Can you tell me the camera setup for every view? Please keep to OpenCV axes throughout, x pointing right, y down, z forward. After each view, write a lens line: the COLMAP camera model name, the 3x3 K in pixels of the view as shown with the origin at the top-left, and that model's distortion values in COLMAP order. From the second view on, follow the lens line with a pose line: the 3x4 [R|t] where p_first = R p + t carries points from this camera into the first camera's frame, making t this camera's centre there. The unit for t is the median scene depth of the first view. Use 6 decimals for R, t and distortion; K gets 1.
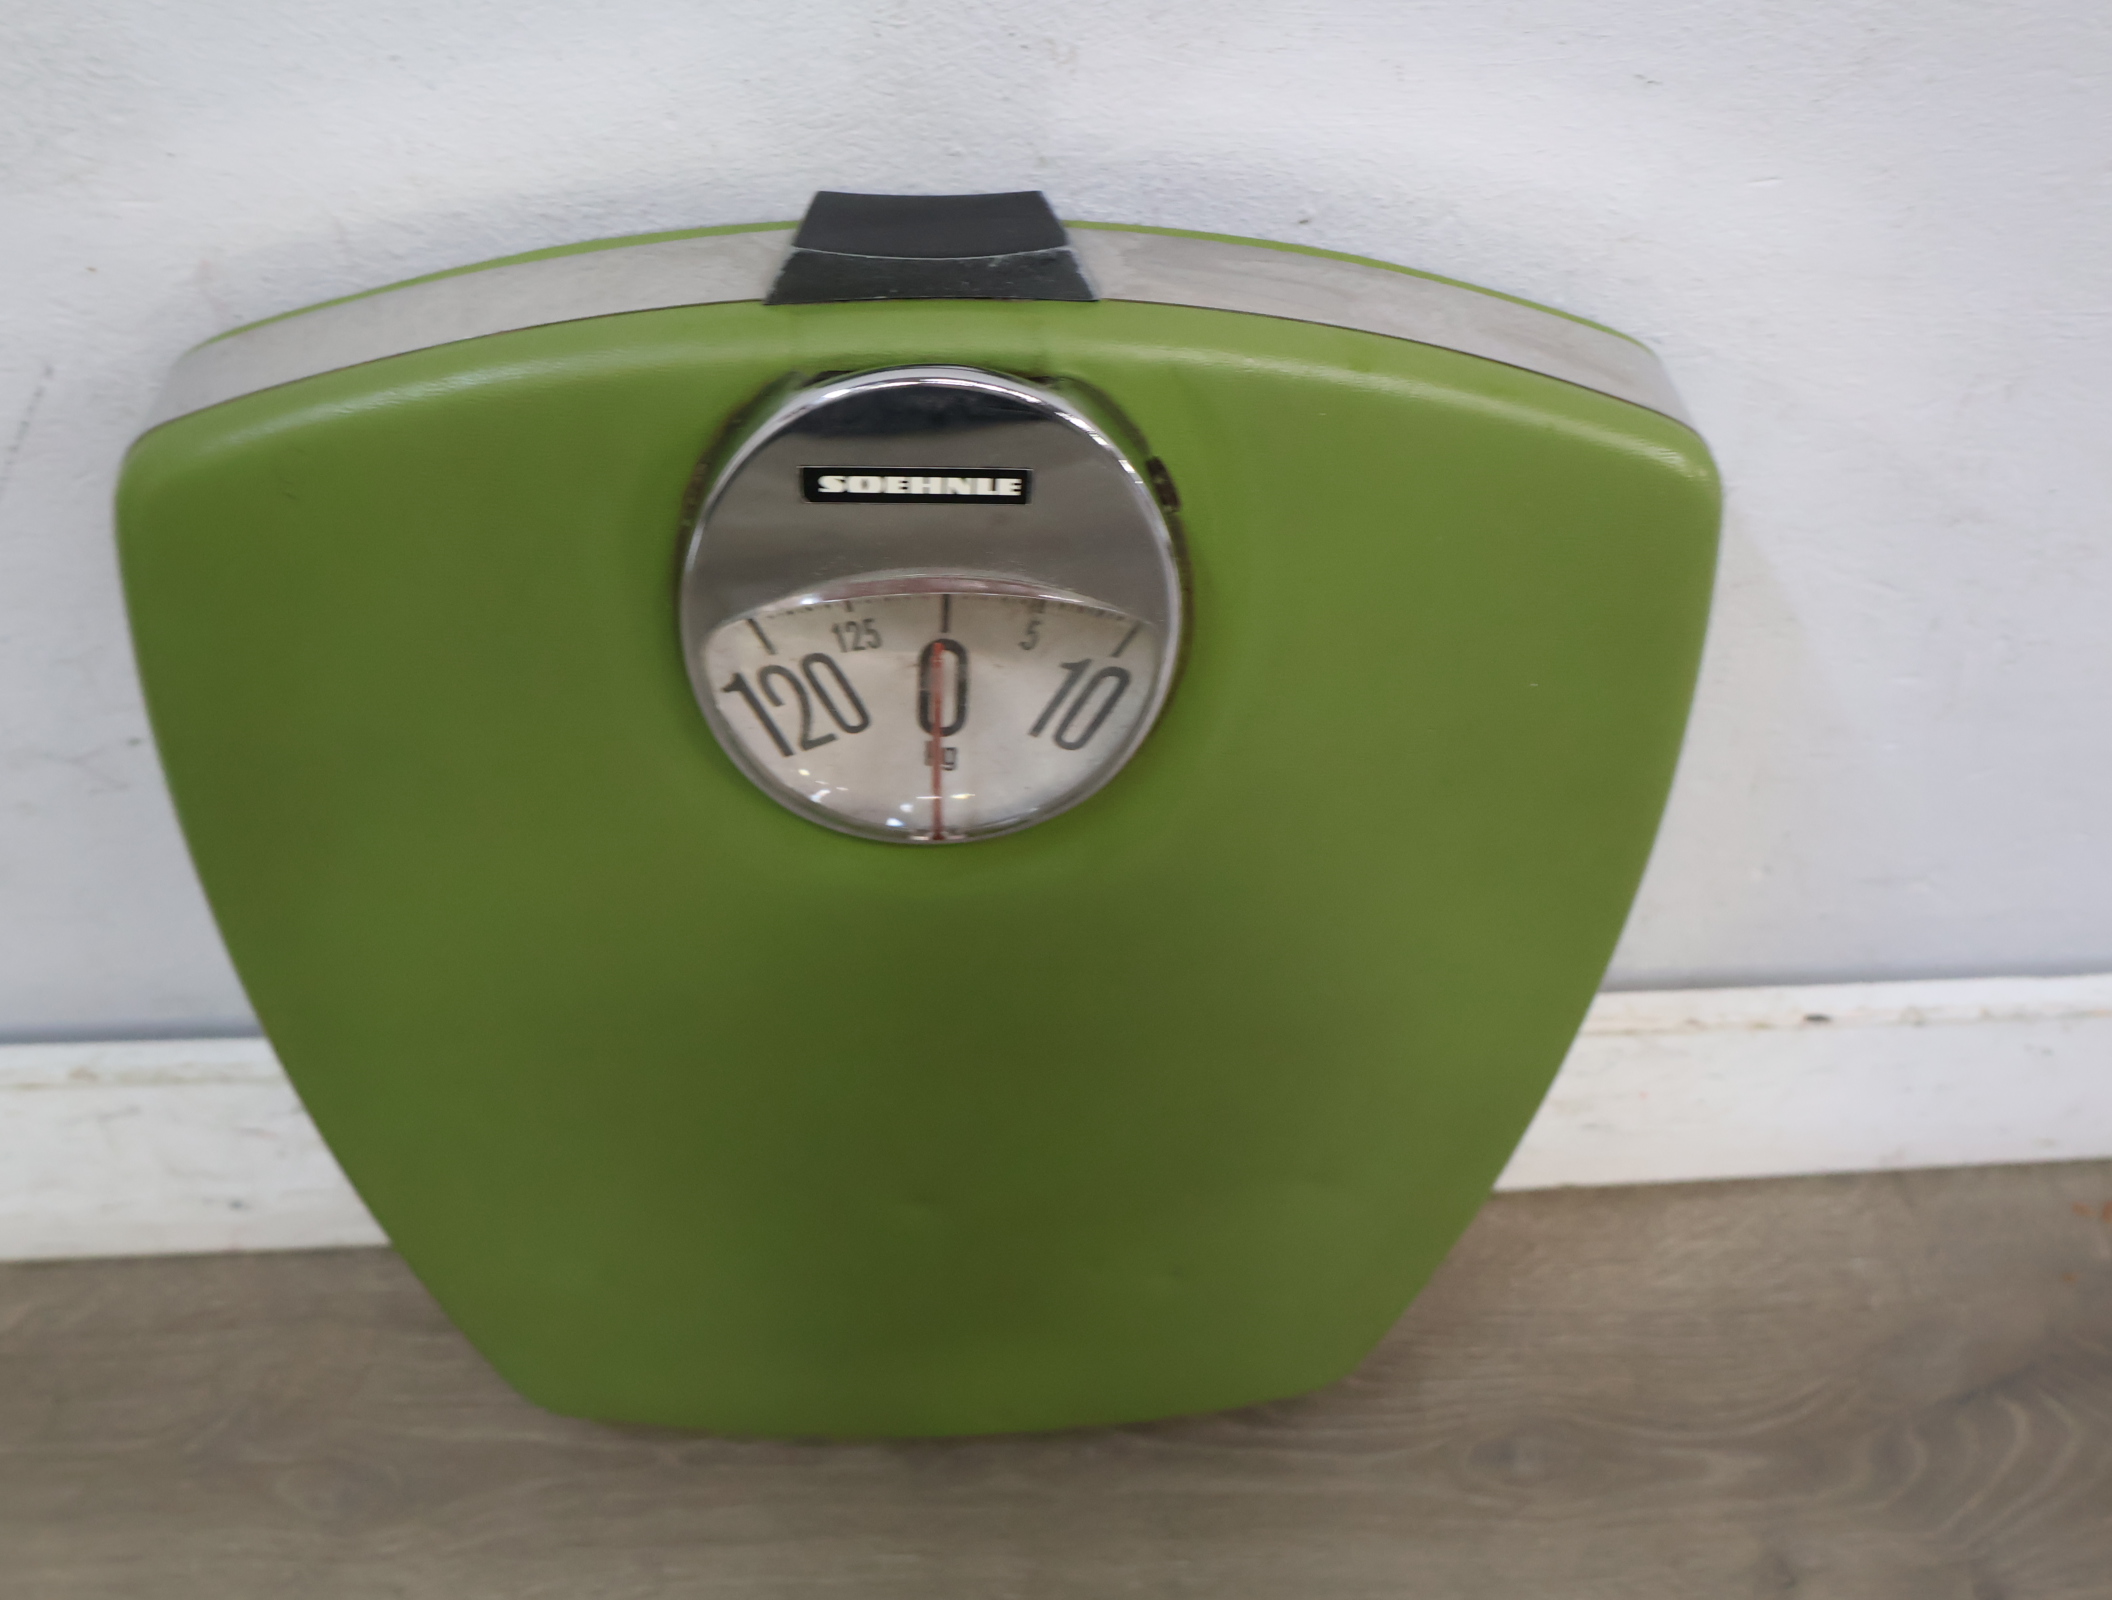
lens RADIAL K [[2205.3, 0, 1042.1], [0, 2205.3, 825.5], [0, 0, 1]] dist [0.006543, 0.003177]
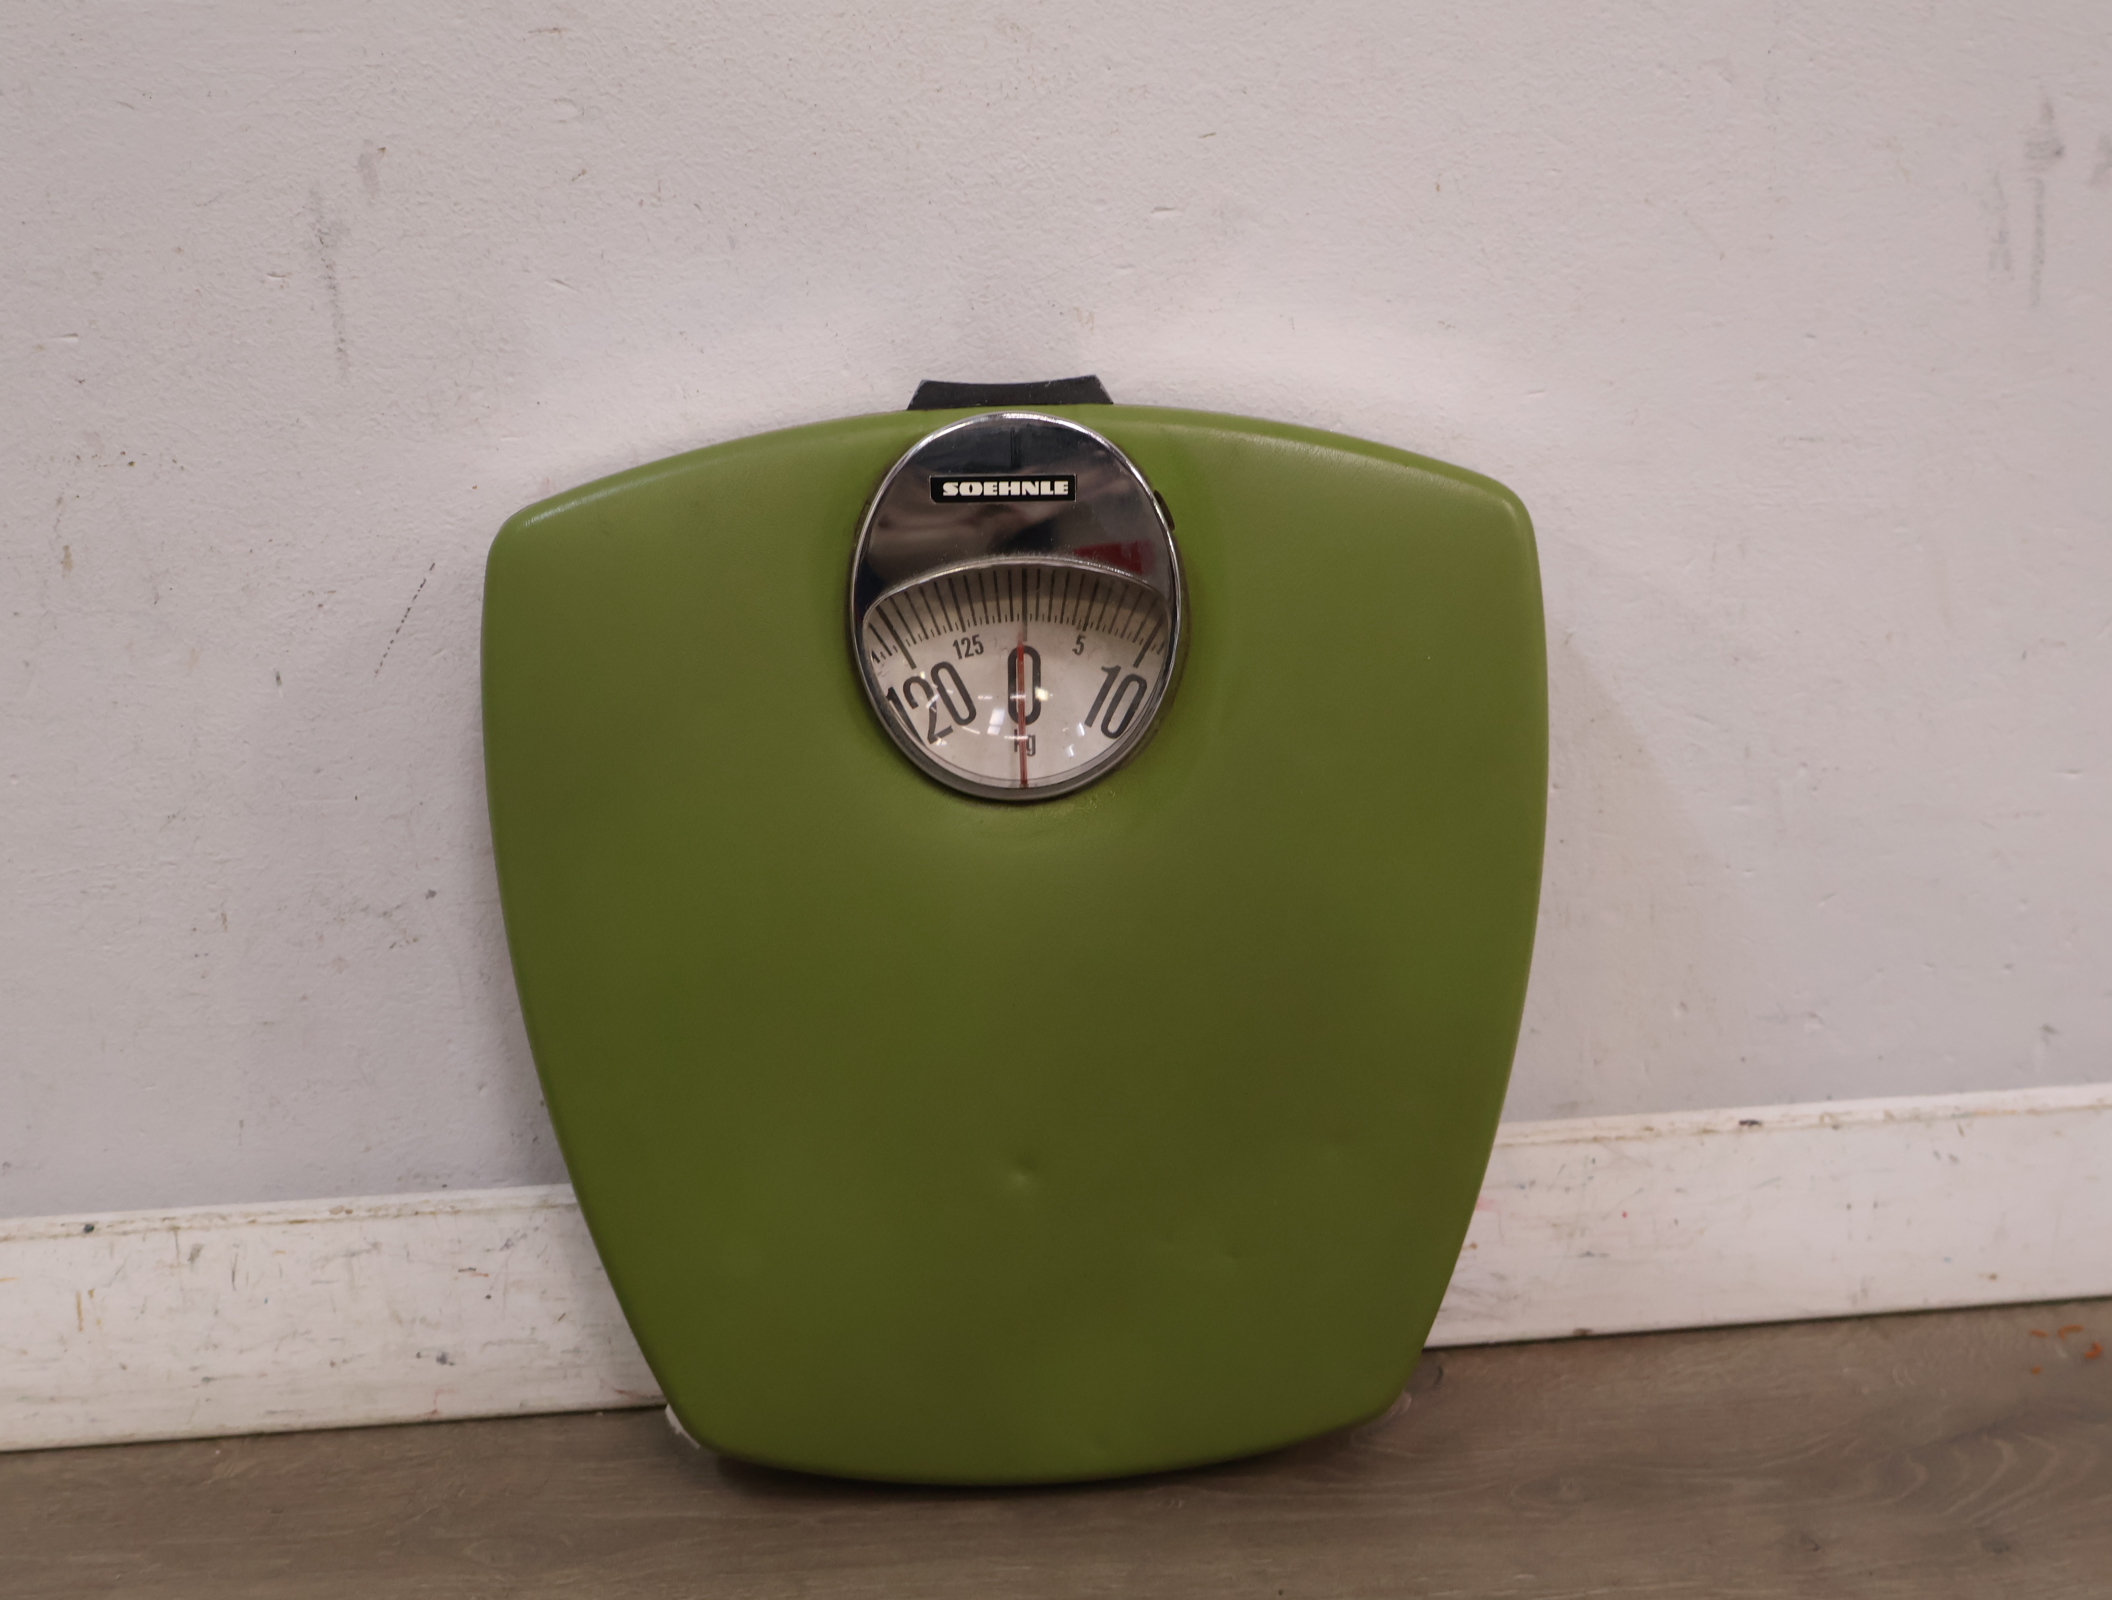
lens RADIAL K [[2186.6, 0, 1059.6], [0, 2186.6, 814.5], [0, 0, 1]] dist [0.018240, -0.009933]
pose [[0.998438, -0.054766, -0.011048, -0.009488], [0.041124, 0.854274, -0.518194, 0.657963], [0.037818, 0.516931, 0.855191, -0.166407]]
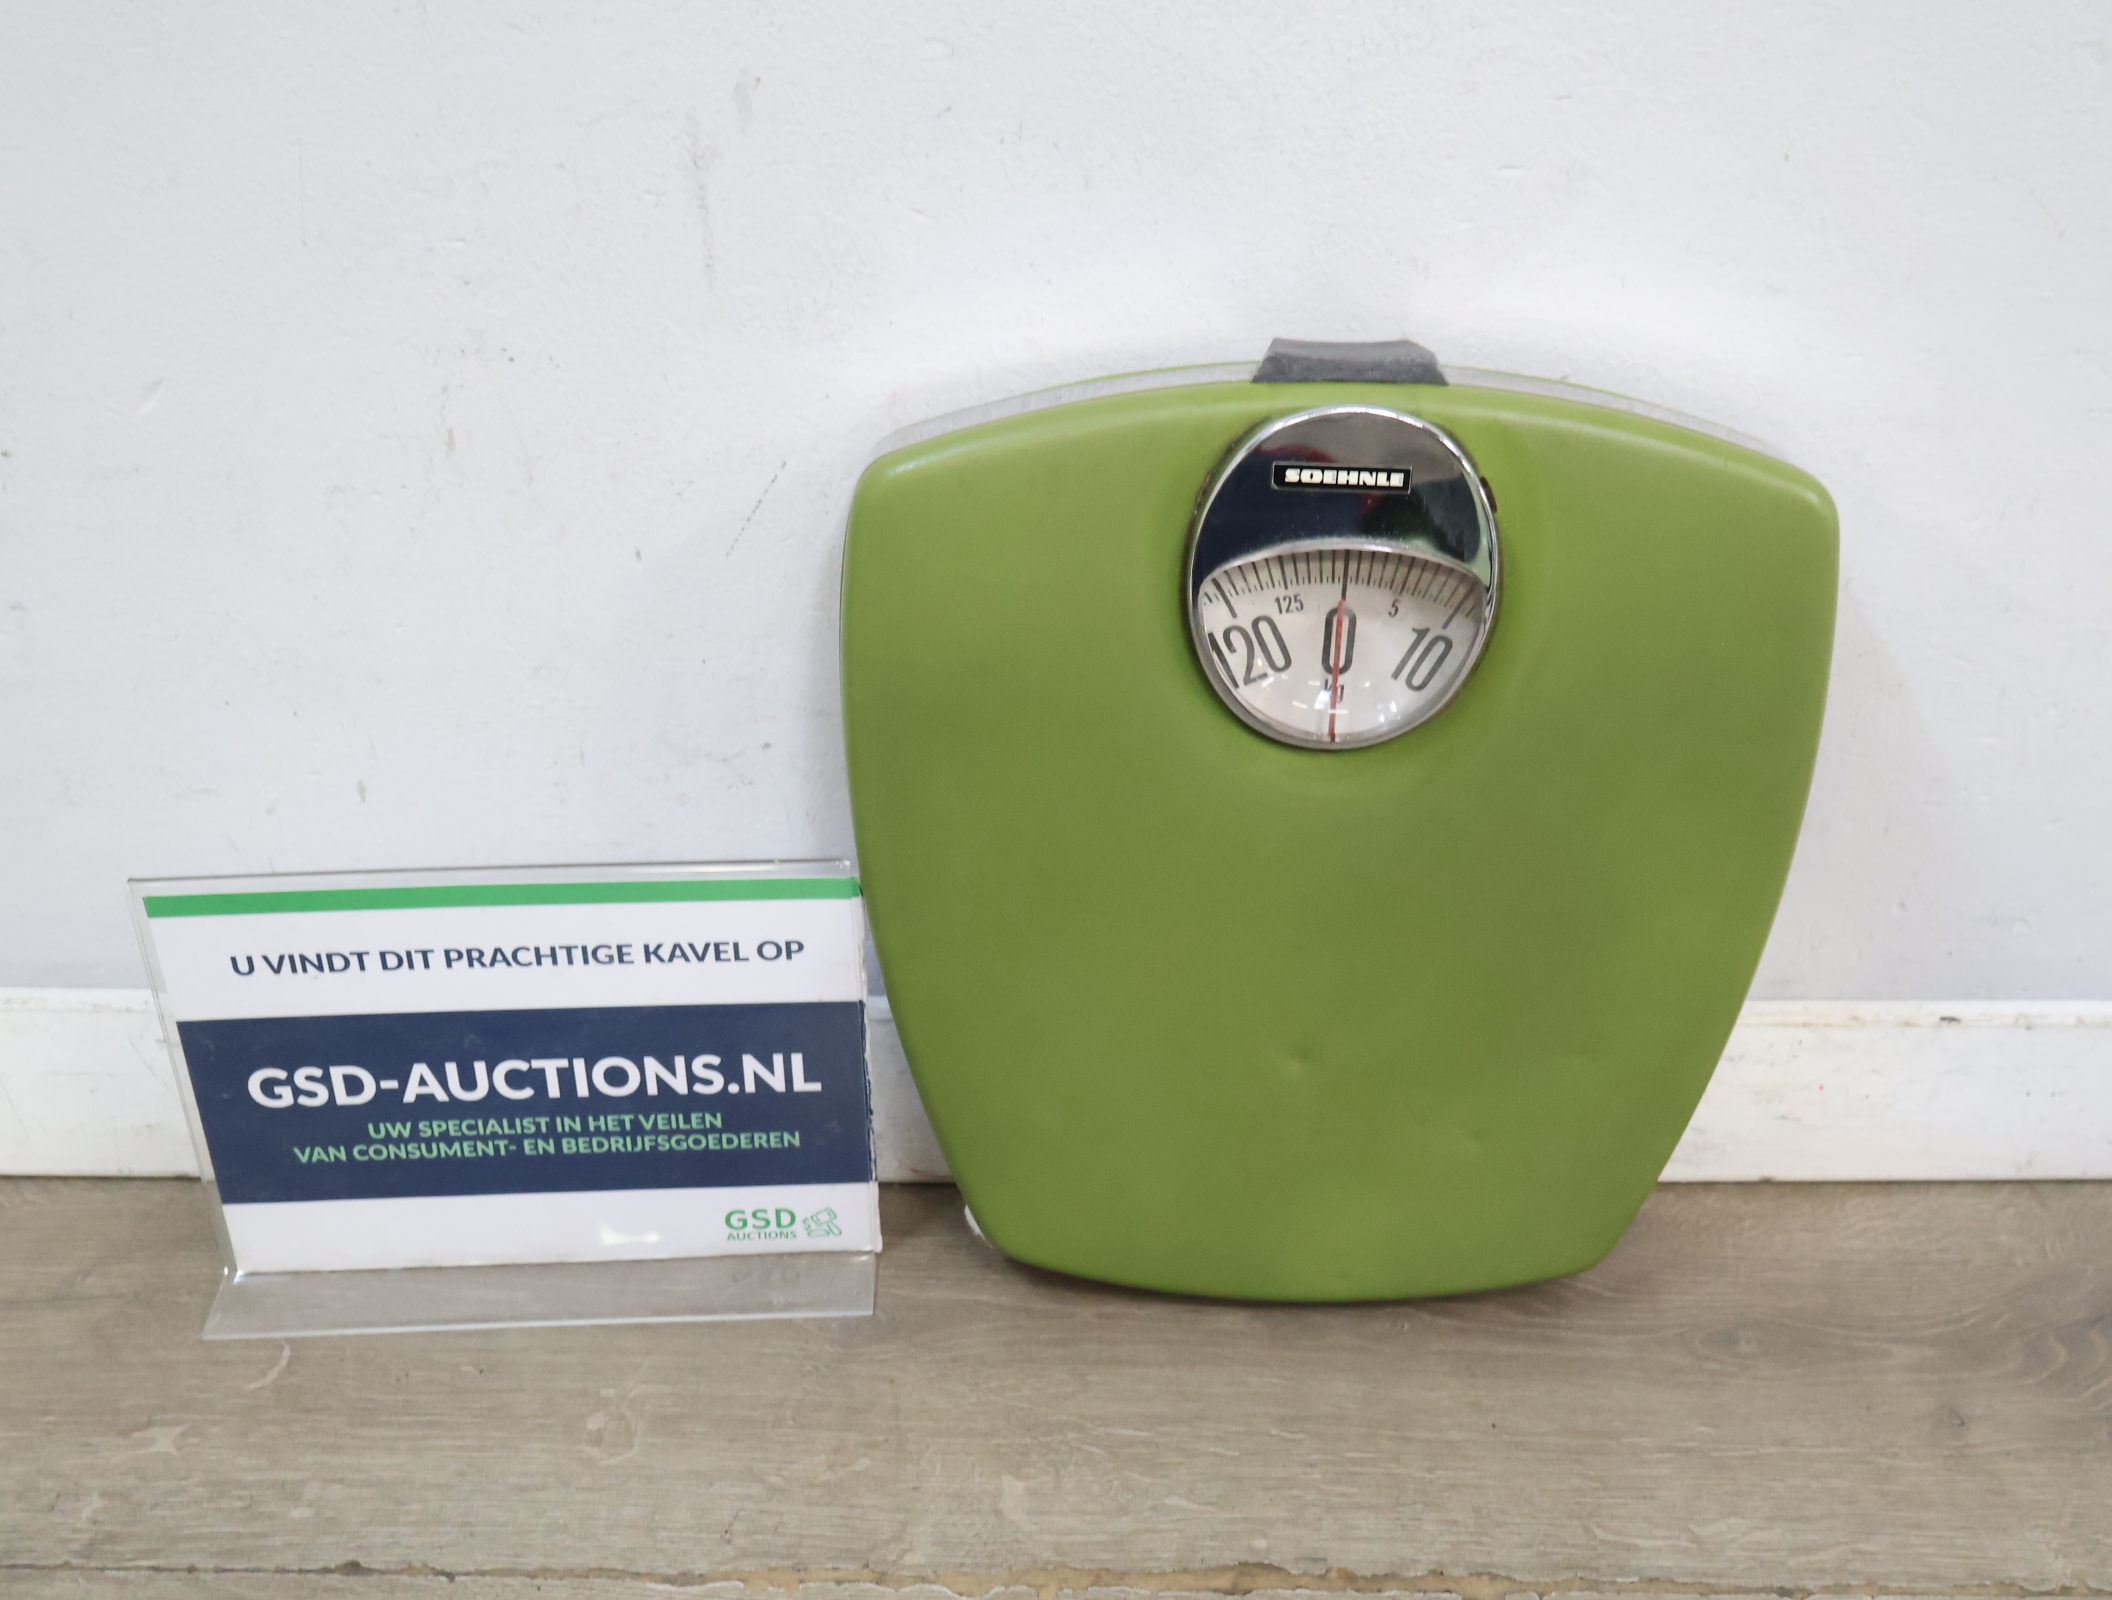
lens RADIAL K [[2194.0, 0, 1056.0], [0, 2194.0, 800.0], [0, 0, 1]] dist [0.016525, -0.001606]
pose [[0.997489, 0.018243, -0.068430, -0.119085], [-0.037816, 0.954171, -0.296864, 0.447050], [0.059878, 0.298706, 0.952465, -0.405401]]
